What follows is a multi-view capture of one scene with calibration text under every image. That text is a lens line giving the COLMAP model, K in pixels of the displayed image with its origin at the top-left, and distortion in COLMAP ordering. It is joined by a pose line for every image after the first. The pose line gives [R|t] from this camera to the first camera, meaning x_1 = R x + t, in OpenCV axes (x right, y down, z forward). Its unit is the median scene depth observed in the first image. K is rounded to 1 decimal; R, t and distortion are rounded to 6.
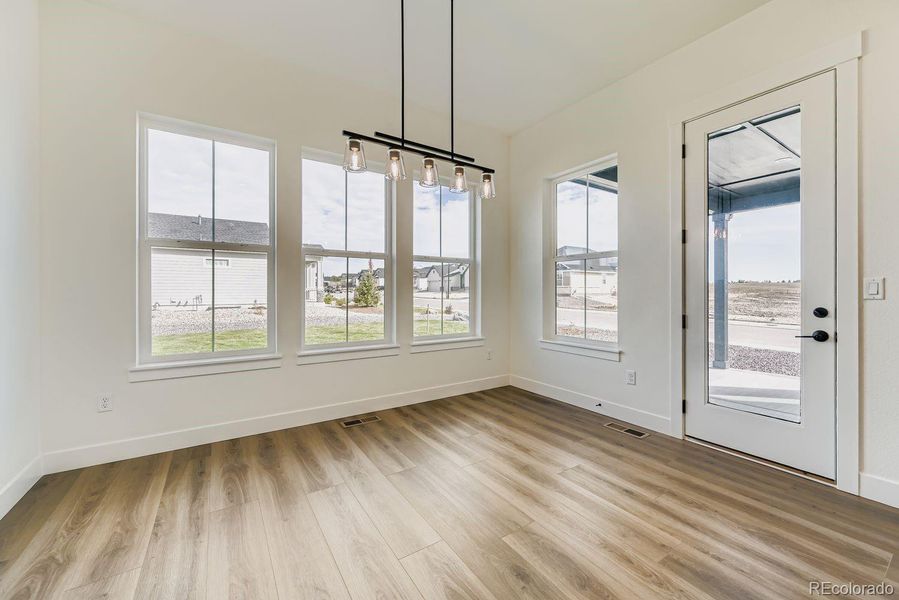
lens RADIAL K [[357.8, 0, 489.2], [0, 357.8, 296.3], [0, 0, 1]] dist [0.001610, 0.000919]
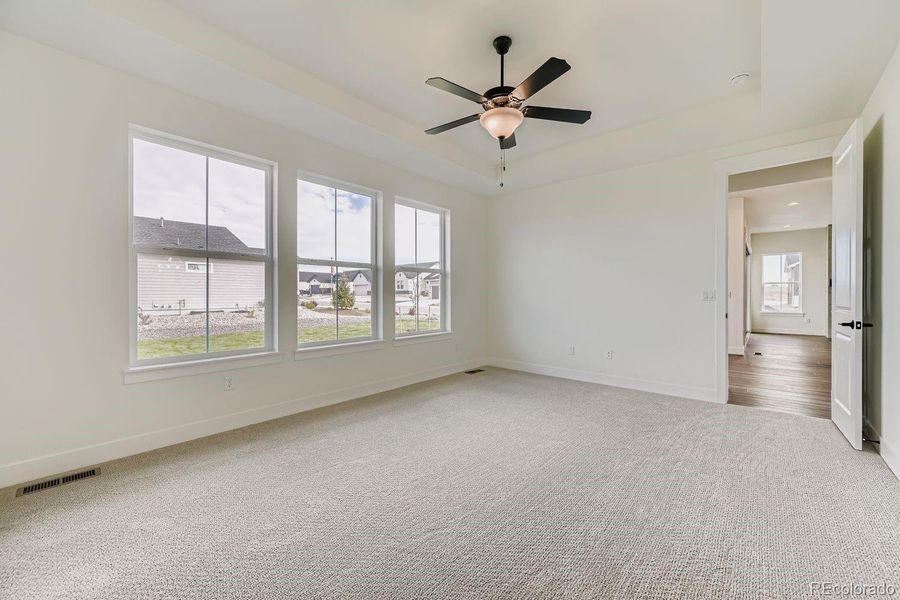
lens RADIAL K [[358.2, 0, 453.3], [0, 358.2, 298.5], [0, 0, 1]] dist [0.001610, 0.000919]
pose [[0.974660, -0.004303, 0.223650, -0.285971], [0.005236, 0.999980, -0.003581, 0.001351], [-0.223630, 0.004661, 0.974663, -0.211446]]
